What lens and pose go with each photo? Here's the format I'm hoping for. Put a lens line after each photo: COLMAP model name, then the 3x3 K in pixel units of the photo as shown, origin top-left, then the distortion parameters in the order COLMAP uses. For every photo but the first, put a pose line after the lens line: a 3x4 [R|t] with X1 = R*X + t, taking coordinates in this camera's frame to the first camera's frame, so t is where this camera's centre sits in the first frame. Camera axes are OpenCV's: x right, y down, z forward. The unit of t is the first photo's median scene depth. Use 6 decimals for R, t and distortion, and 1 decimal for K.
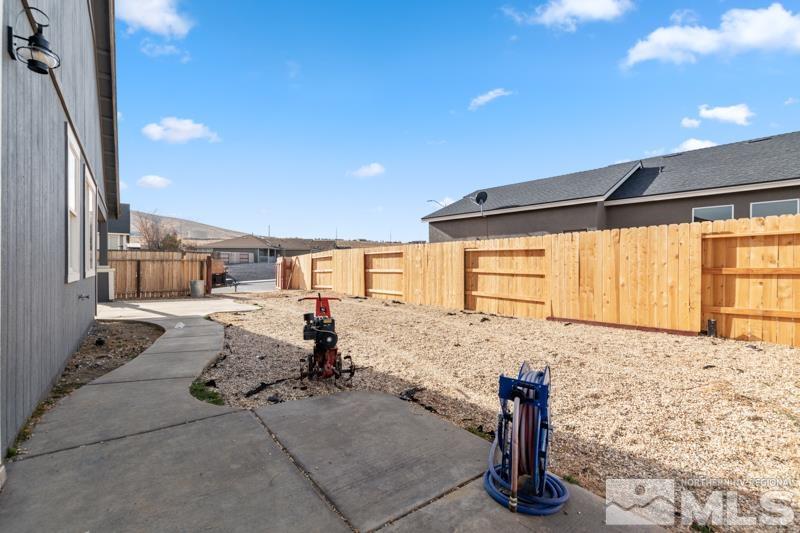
lens RADIAL K [[346.9, 0, 400.0], [0, 346.9, 266.5], [0, 0, 1]] dist [0.003338, -0.000080]
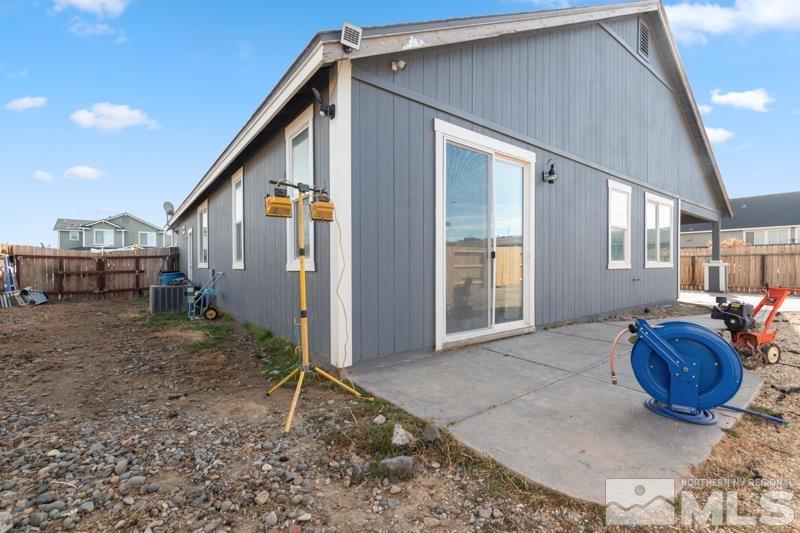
lens RADIAL K [[346.9, 0, 400.0], [0, 346.9, 266.5], [0, 0, 1]] dist [0.003338, -0.000080]
pose [[-0.007036, 0.006509, -0.999954, 0.288643], [0.002550, 0.999976, 0.006491, 0.007273], [0.999972, -0.002504, -0.007052, -0.020293]]
